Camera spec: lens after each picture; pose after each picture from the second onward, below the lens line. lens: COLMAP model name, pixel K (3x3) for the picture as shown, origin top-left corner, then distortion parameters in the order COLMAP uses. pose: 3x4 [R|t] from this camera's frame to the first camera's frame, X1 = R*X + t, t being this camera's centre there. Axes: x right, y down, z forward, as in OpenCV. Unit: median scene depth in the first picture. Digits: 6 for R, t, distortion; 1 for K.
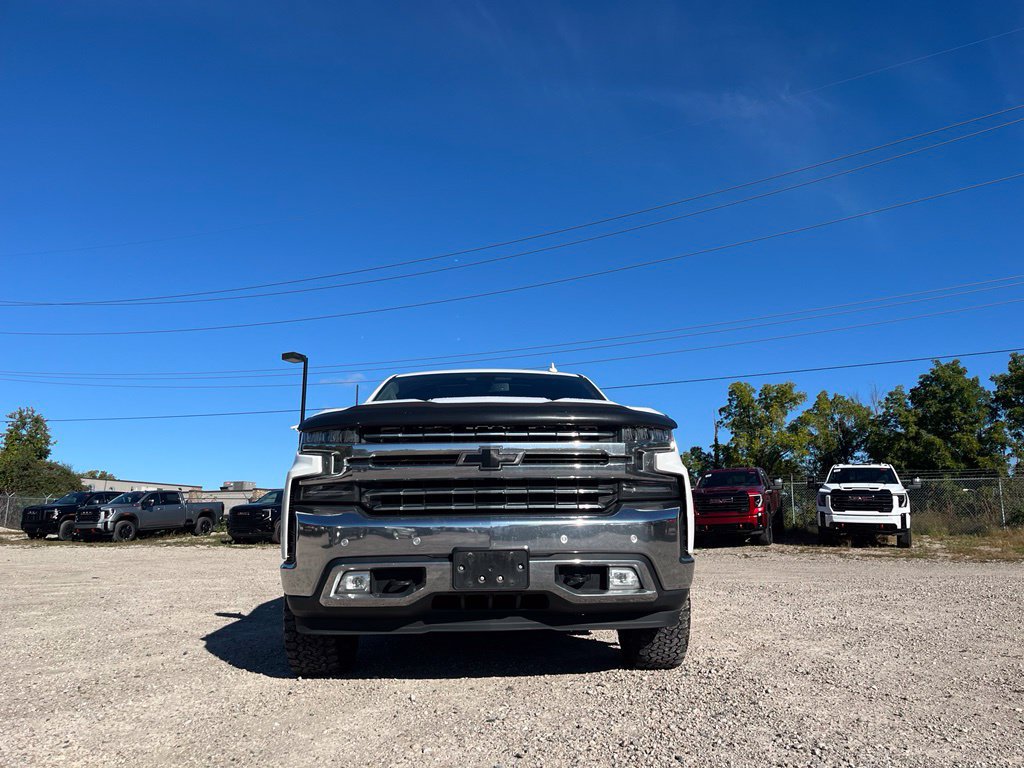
lens RADIAL K [[788.1, 0, 512.0], [0, 788.1, 384.0], [0, 0, 1]] dist [0.002300, -0.007893]
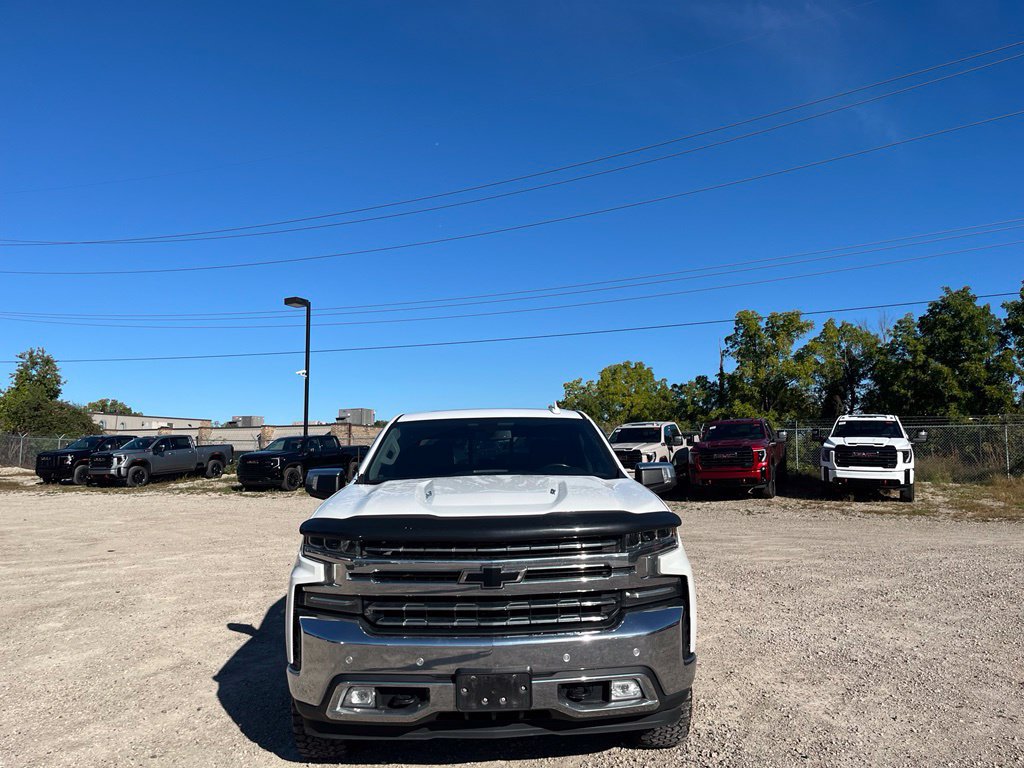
lens RADIAL K [[788.2, 0, 504.8], [0, 788.2, 383.5], [0, 0, 1]] dist [-0.002057, -0.004163]
pose [[0.999854, -0.006962, -0.015607, 0.001048], [0.008511, 0.994796, 0.101535, -0.048612], [0.014819, -0.101653, 0.994710, 0.006981]]
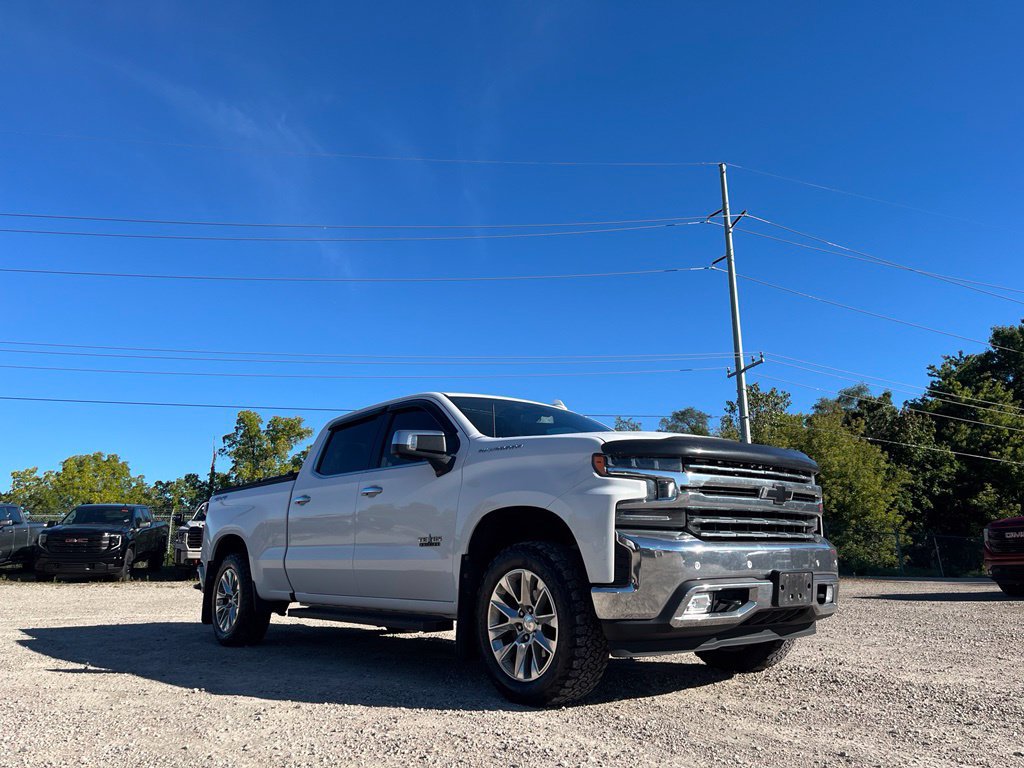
lens RADIAL K [[787.5, 0, 513.3], [0, 787.5, 431.0], [0, 0, 1]] dist [0.104762, -0.001280]
pose [[0.780970, 0.100117, 0.616493, -0.209406], [-0.112571, 0.993467, -0.018734, 0.013331], [-0.614341, -0.054768, 0.787138, 0.062092]]
